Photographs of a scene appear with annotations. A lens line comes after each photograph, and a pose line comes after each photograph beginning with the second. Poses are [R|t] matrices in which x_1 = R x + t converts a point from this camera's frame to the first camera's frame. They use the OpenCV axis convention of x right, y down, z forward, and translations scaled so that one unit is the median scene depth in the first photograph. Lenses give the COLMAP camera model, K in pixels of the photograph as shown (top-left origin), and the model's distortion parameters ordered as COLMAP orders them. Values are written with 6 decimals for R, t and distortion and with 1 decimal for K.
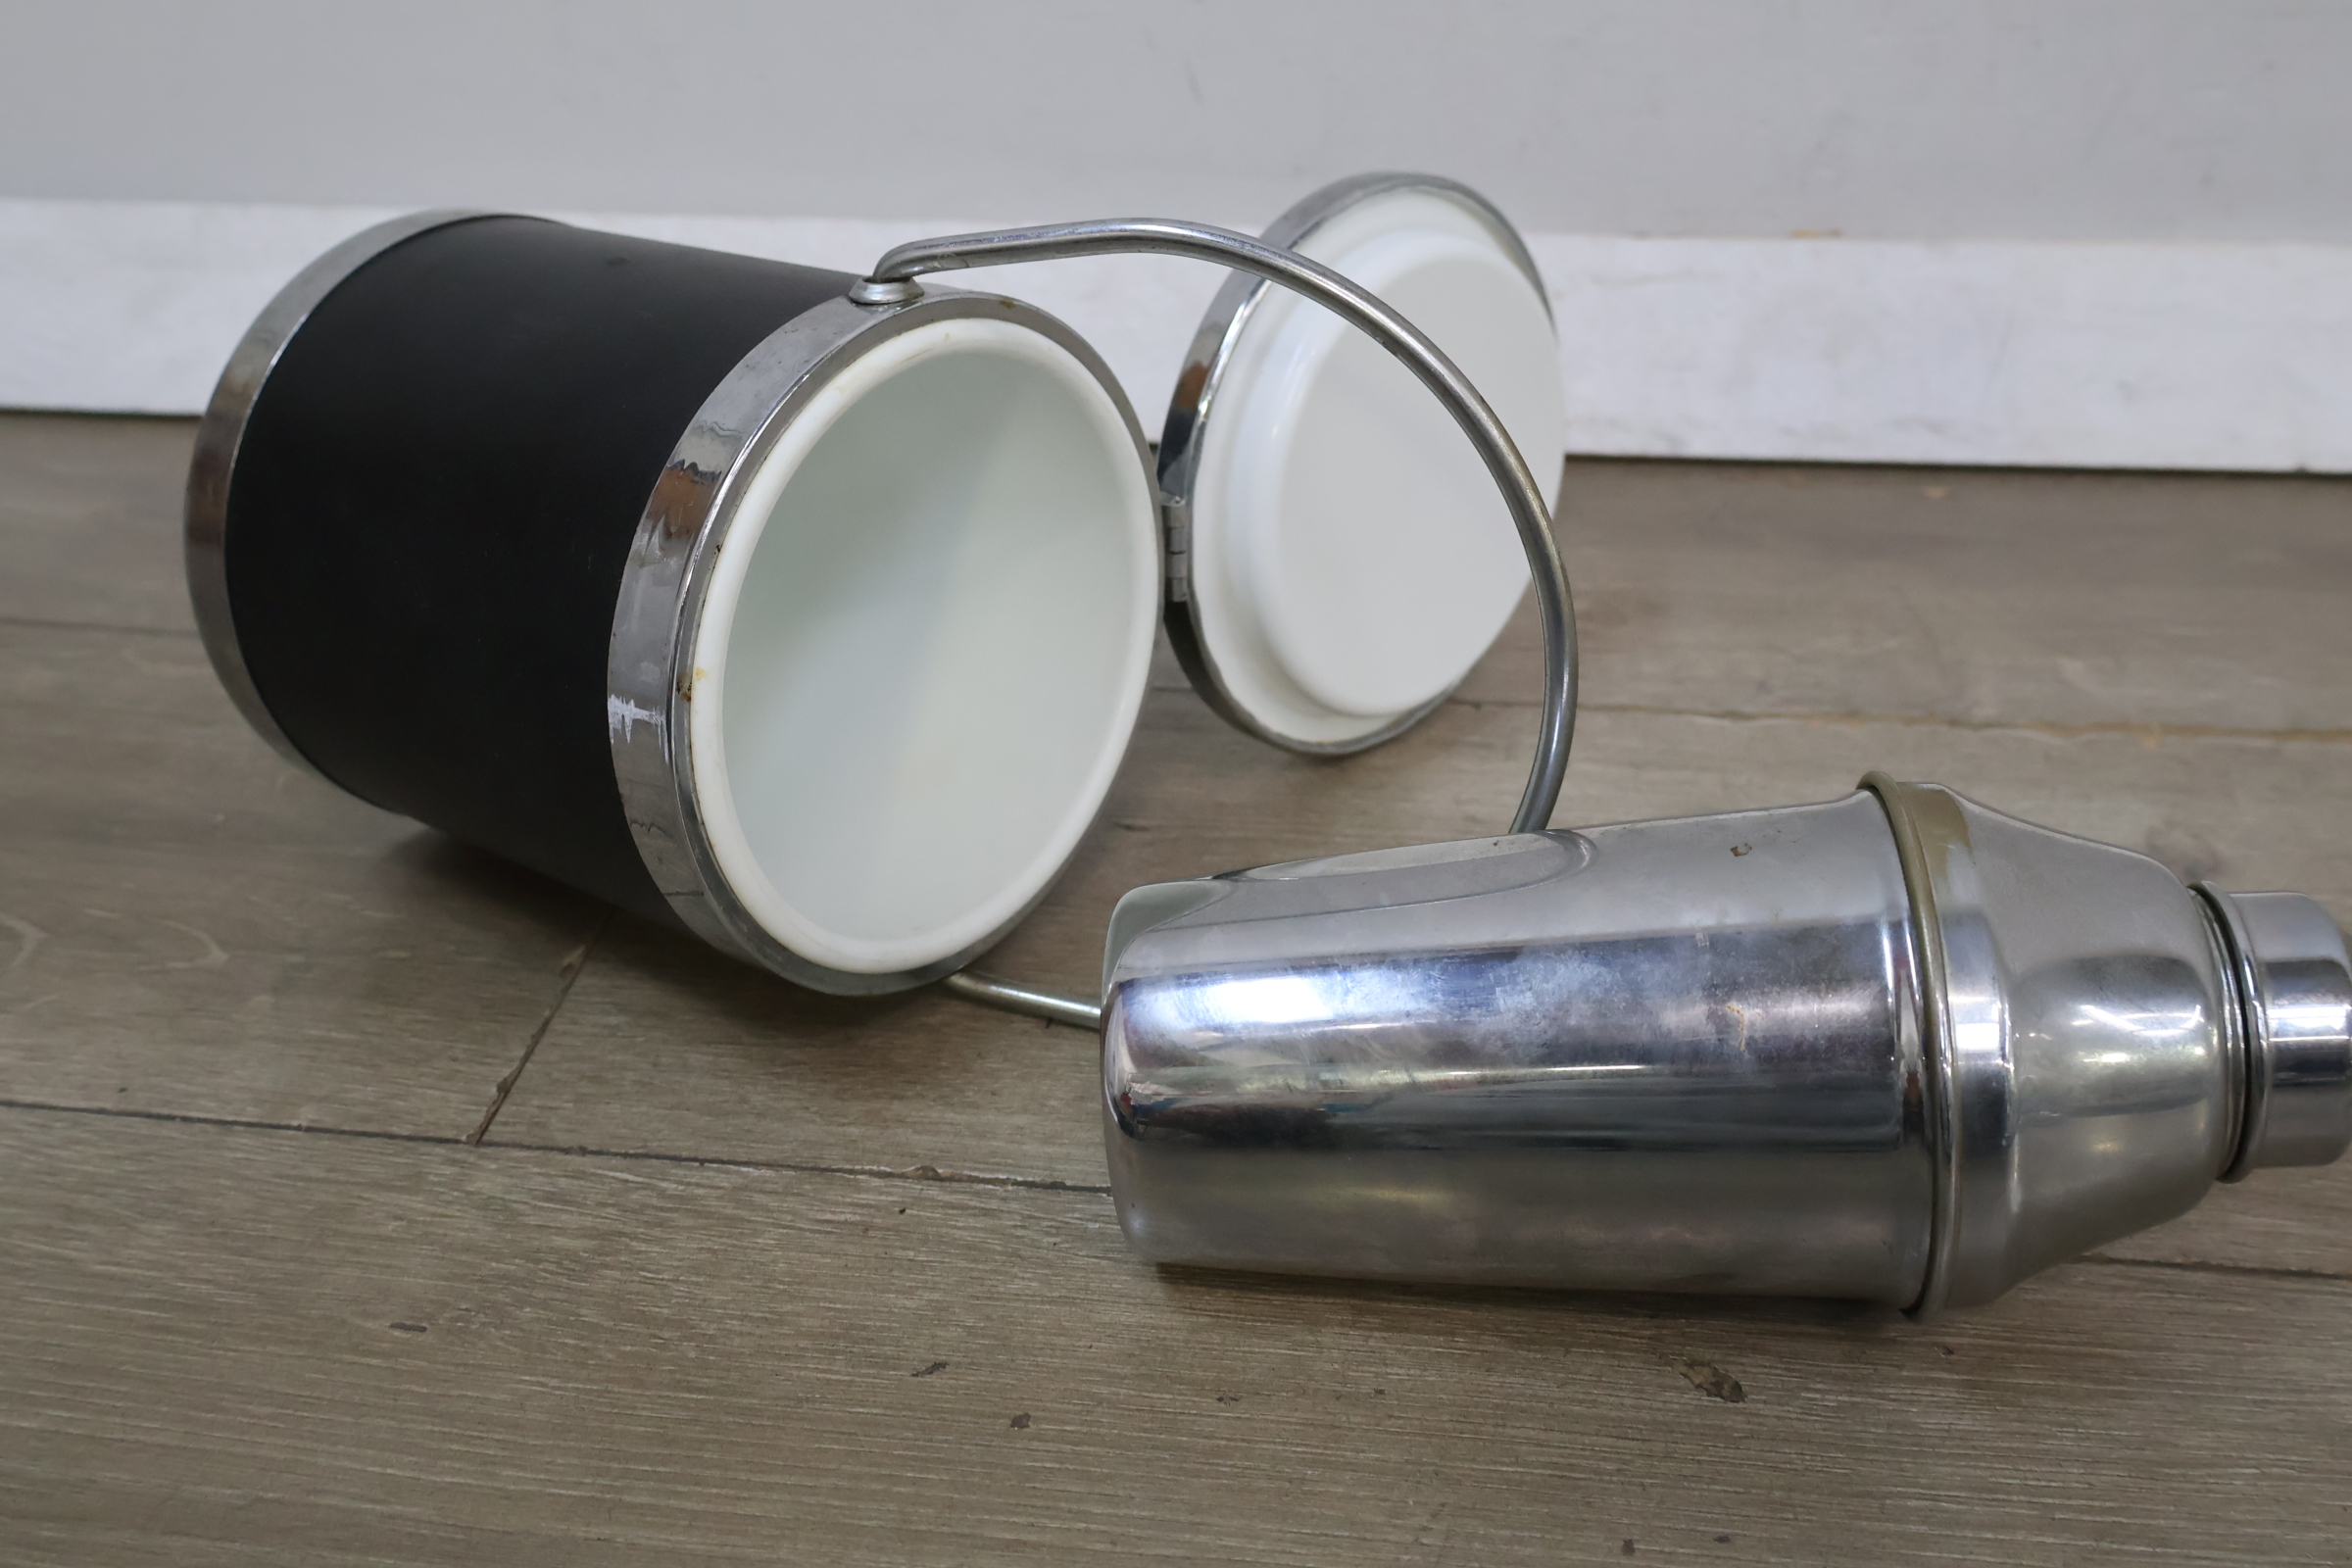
lens RADIAL K [[2288.2, 0, 1158.7], [0, 2288.2, 788.8], [0, 0, 1]] dist [0.009711, 0.000000]
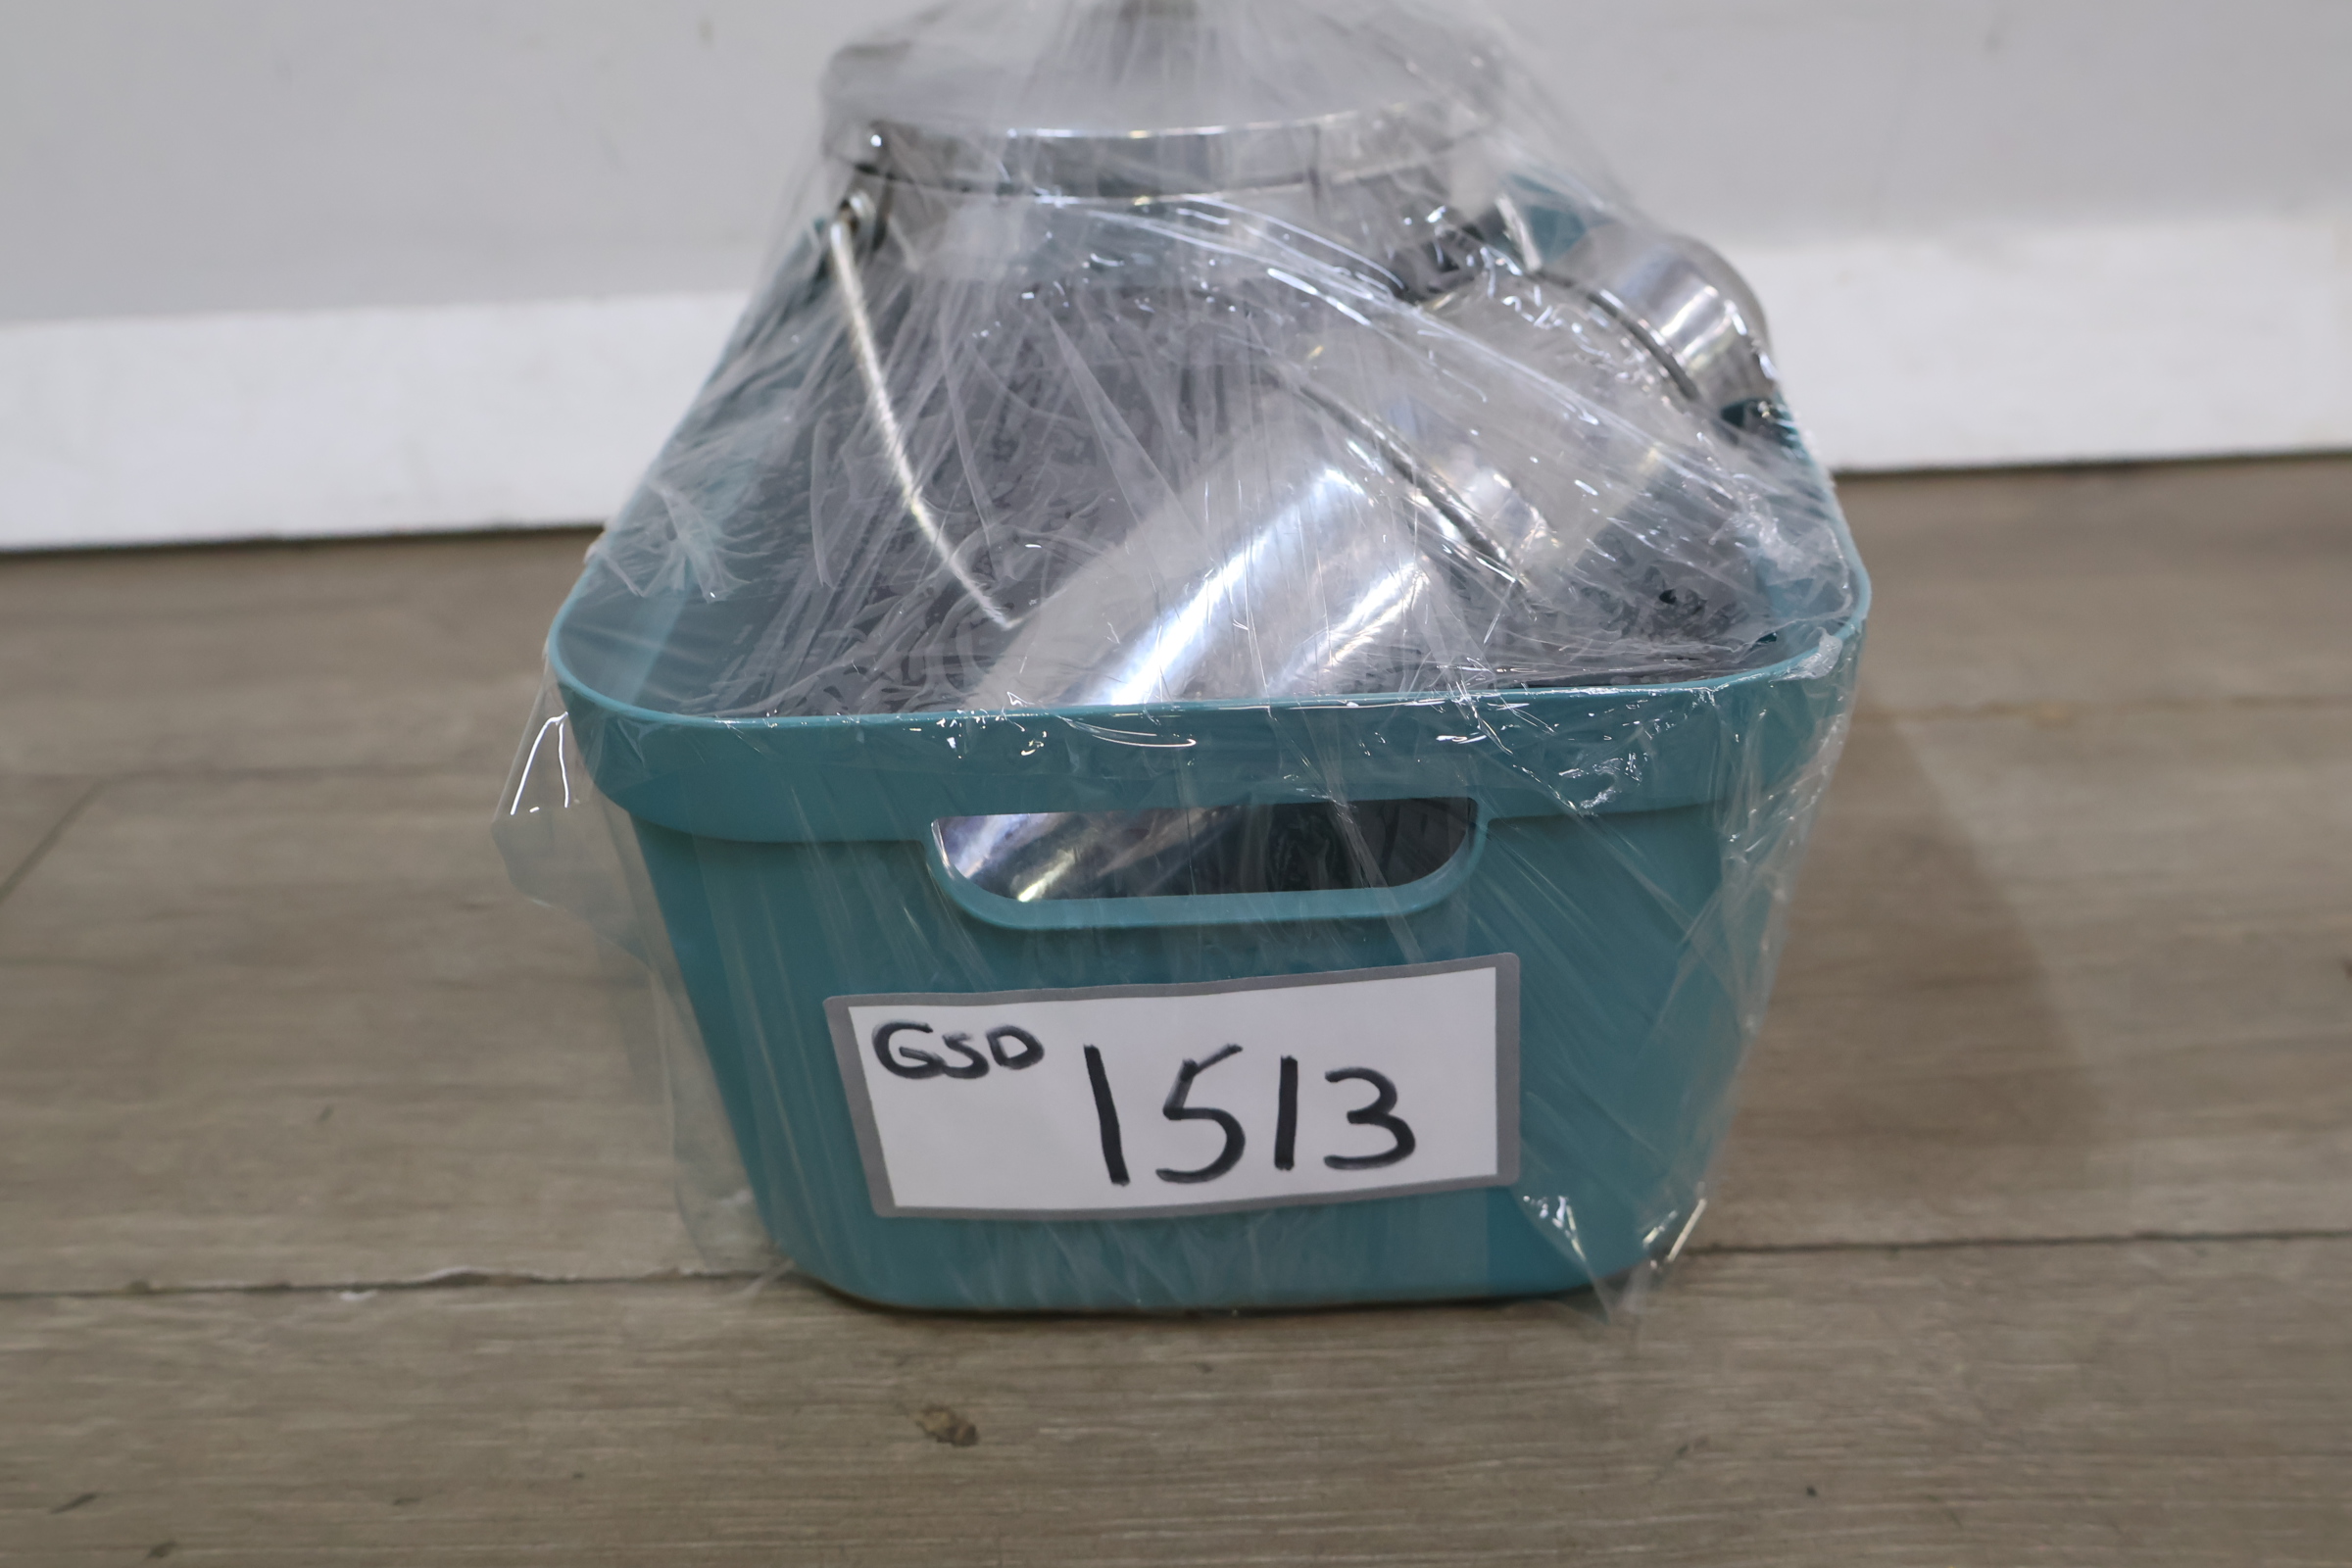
lens RADIAL K [[2288.2, 0, 1181.4], [0, 2288.2, 792.1], [0, 0, 1]] dist [0.009711, 0.000000]
pose [[0.993554, -0.075355, 0.084691, 0.277817], [0.080230, 0.995218, -0.055718, 0.063407], [-0.080087, 0.062153, 0.994848, 0.059913]]
